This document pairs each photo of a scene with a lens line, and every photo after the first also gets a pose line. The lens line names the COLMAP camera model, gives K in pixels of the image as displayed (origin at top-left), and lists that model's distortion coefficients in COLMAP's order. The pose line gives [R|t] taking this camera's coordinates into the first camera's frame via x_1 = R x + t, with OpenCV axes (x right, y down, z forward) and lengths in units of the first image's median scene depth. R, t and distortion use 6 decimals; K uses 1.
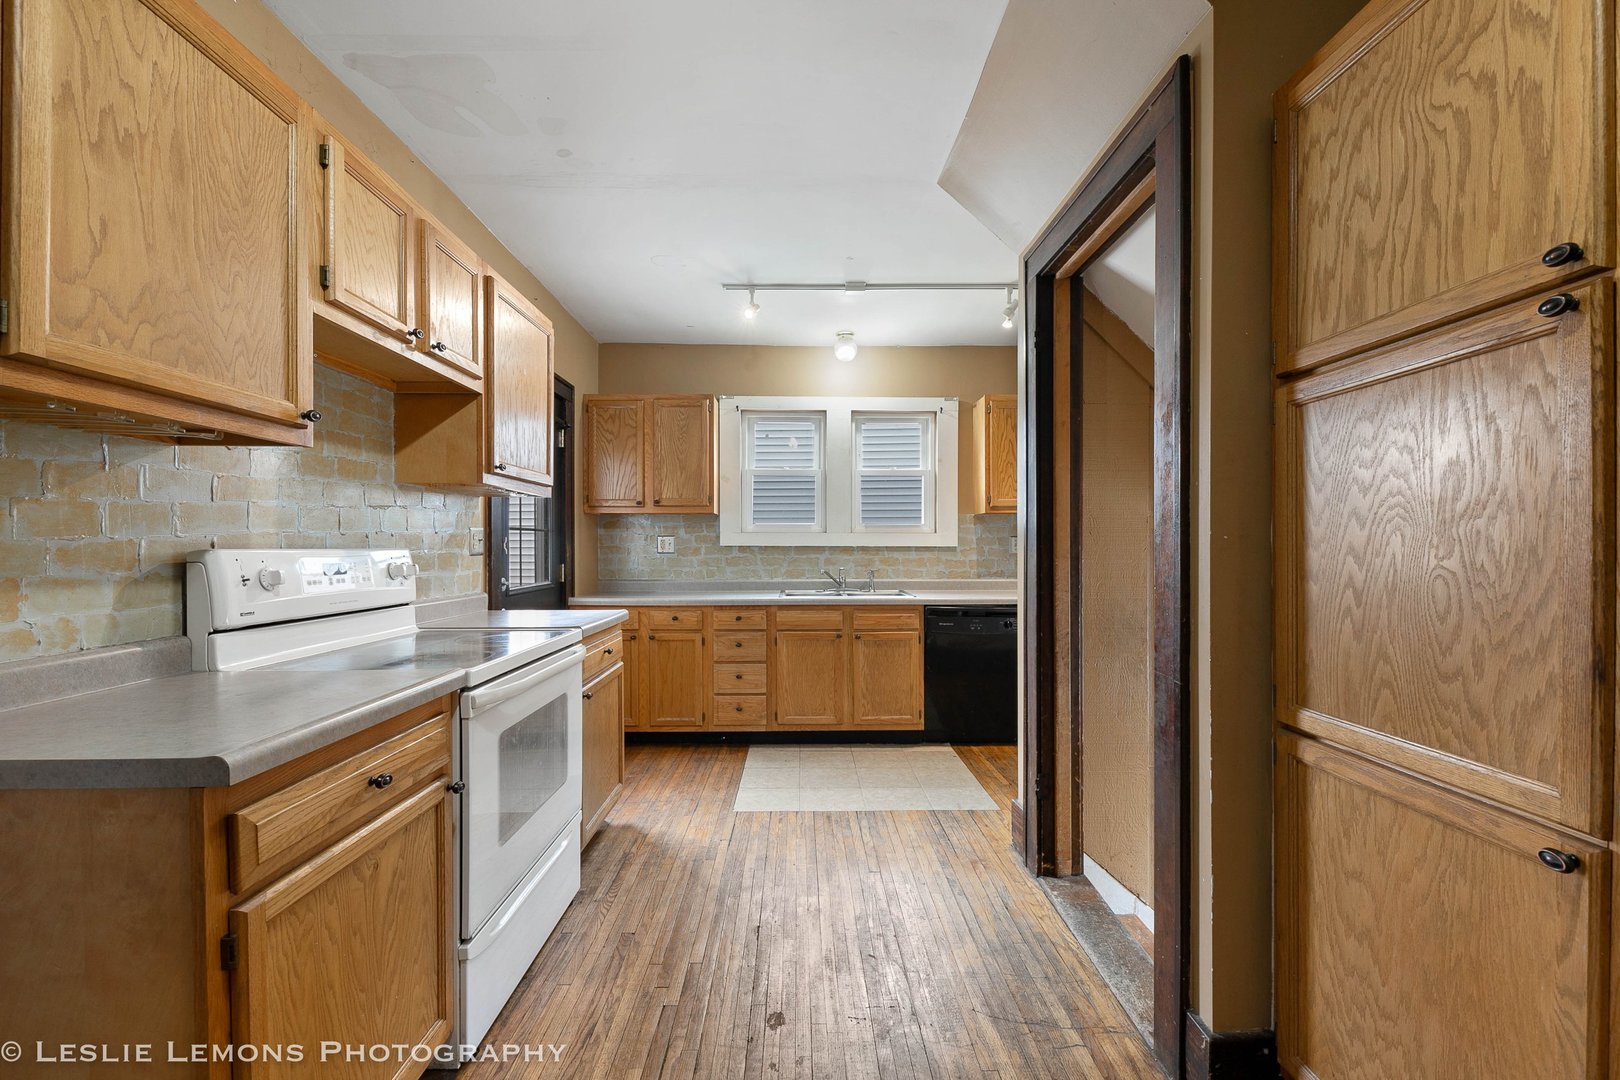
lens RADIAL K [[643.5, 0, 802.4], [0, 643.5, 552.9], [0, 0, 1]] dist [0.013394, -0.007417]
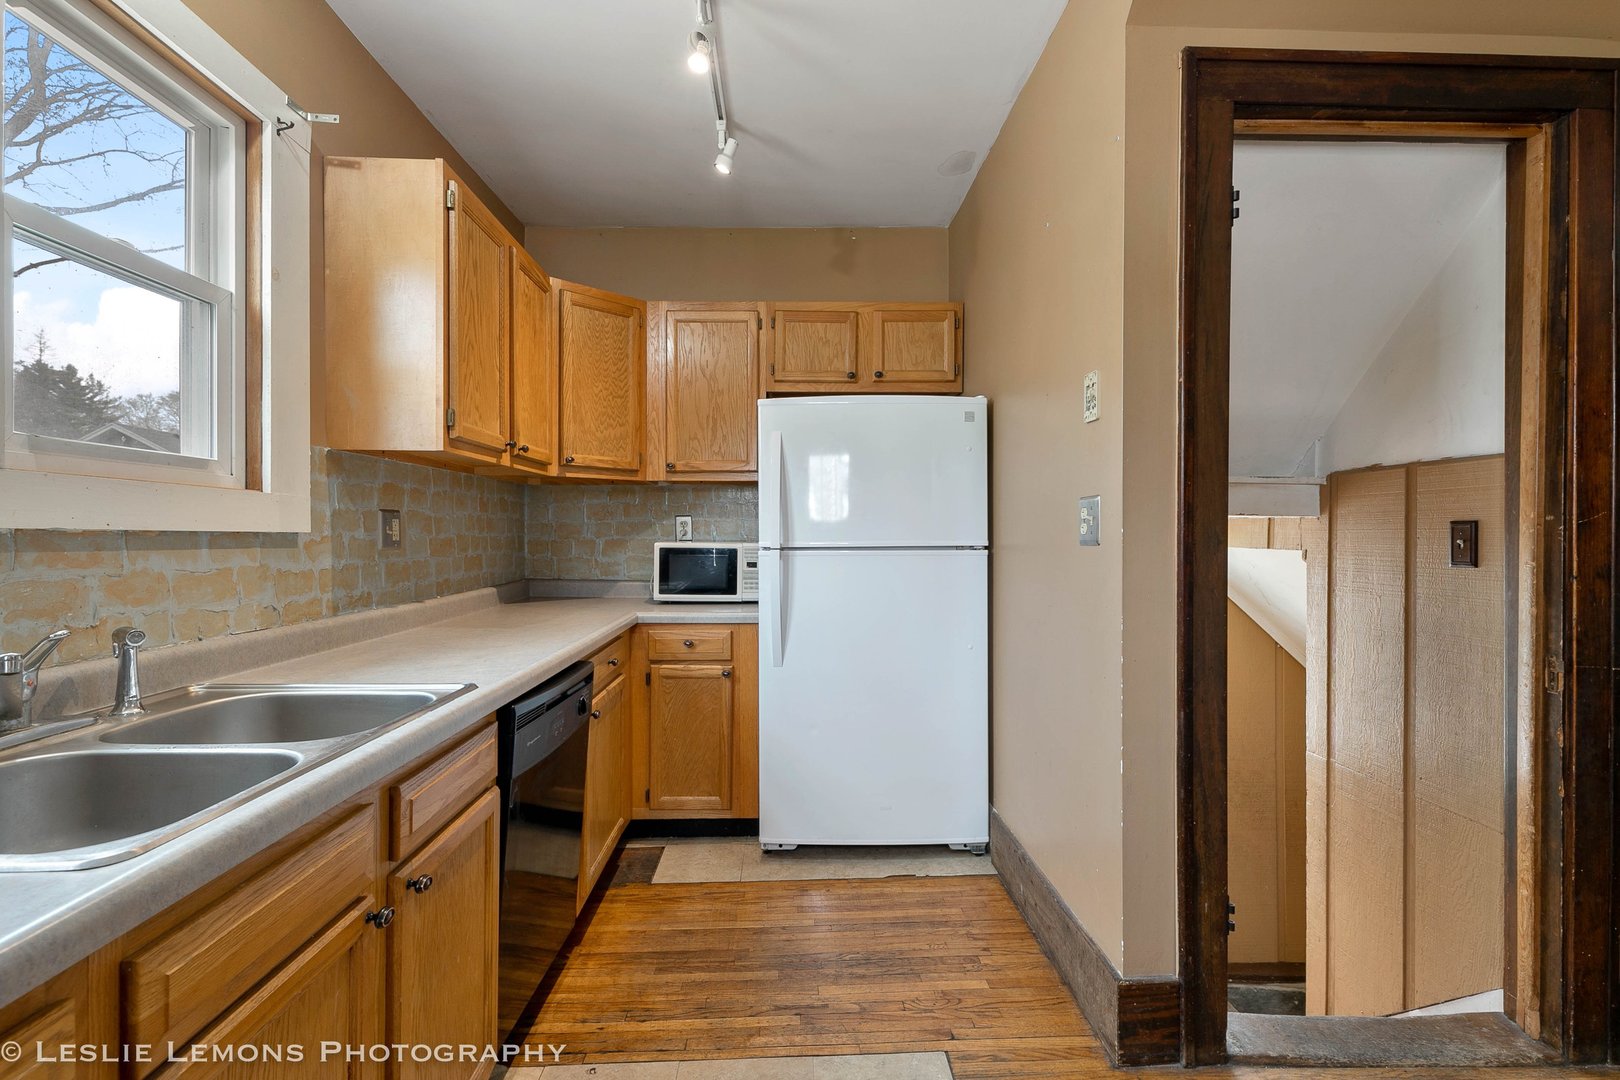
lens RADIAL K [[758.0, 0, 804.7], [0, 758.0, 537.7], [0, 0, 1]] dist [0.016556, -0.006188]
pose [[-0.023292, -0.001973, 0.999727, -0.366602], [0.006879, 0.999974, 0.002134, -0.011539], [-0.999705, 0.006926, -0.023278, 1.414952]]
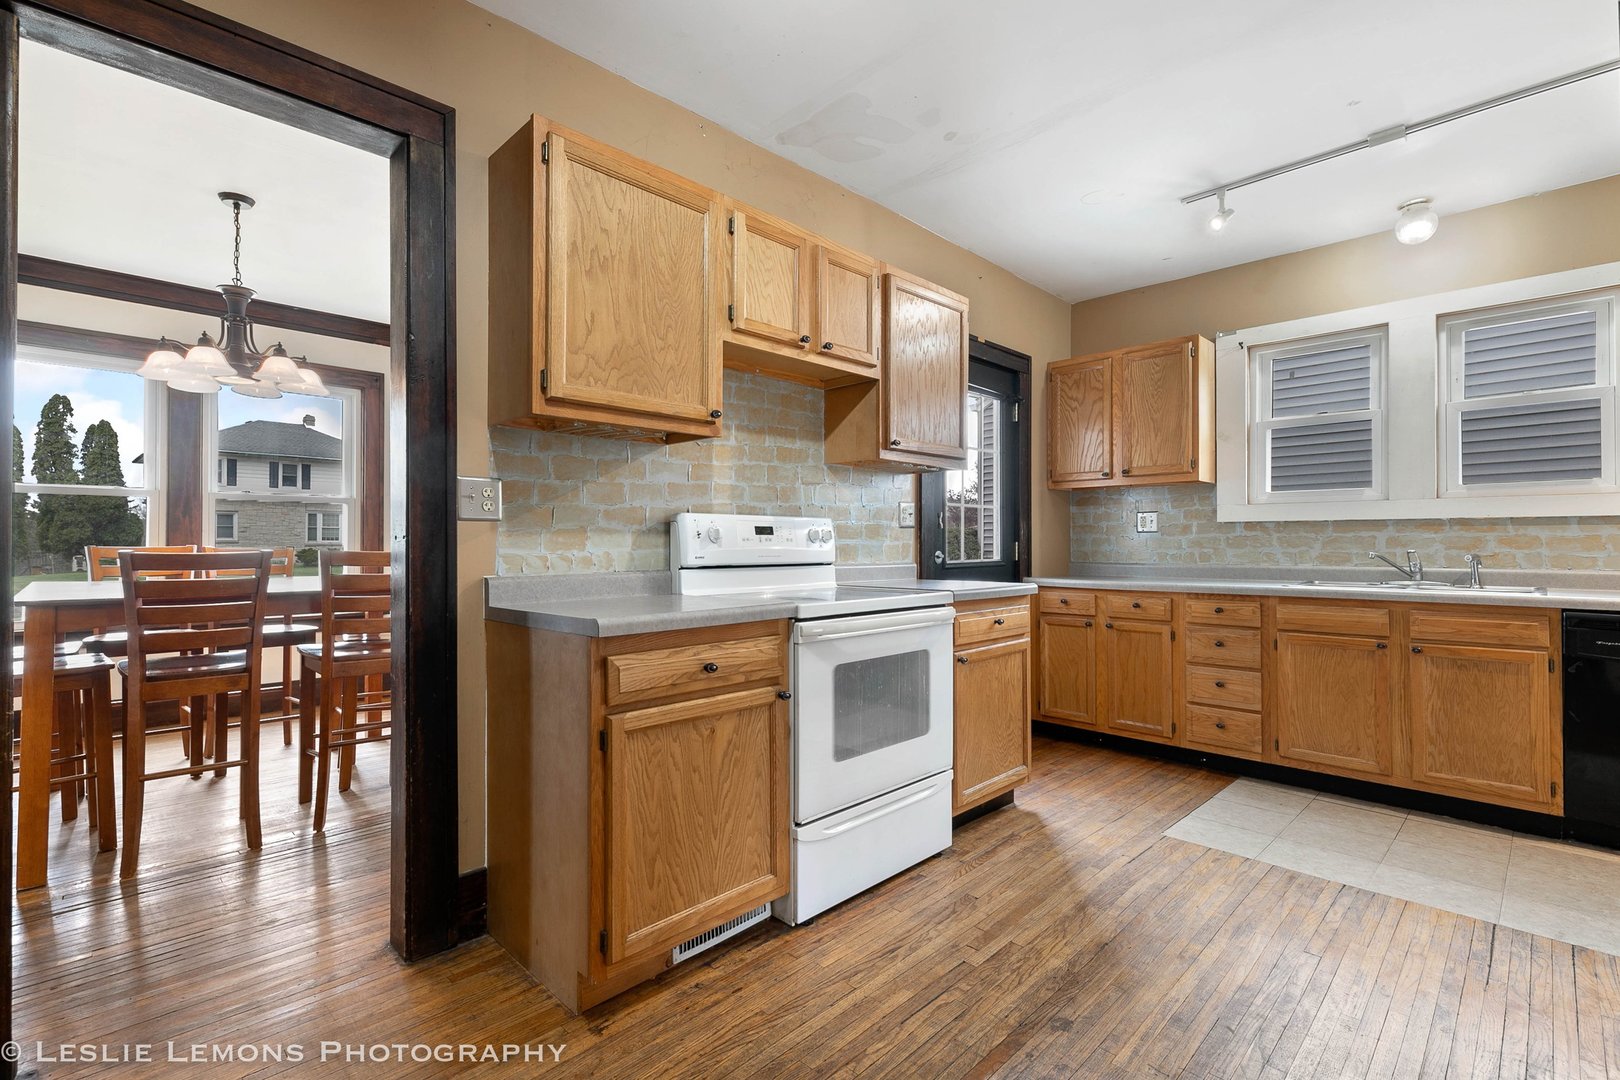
lens RADIAL K [[724.5, 0, 810.0], [0, 724.5, 540.0], [0, 0, 1]] dist [0.004235, 0.000477]
pose [[0.700809, -0.004189, -0.713337, 0.305293], [-0.005869, 0.999915, -0.011637, 0.047206], [0.713325, 0.012342, 0.700725, 0.028041]]
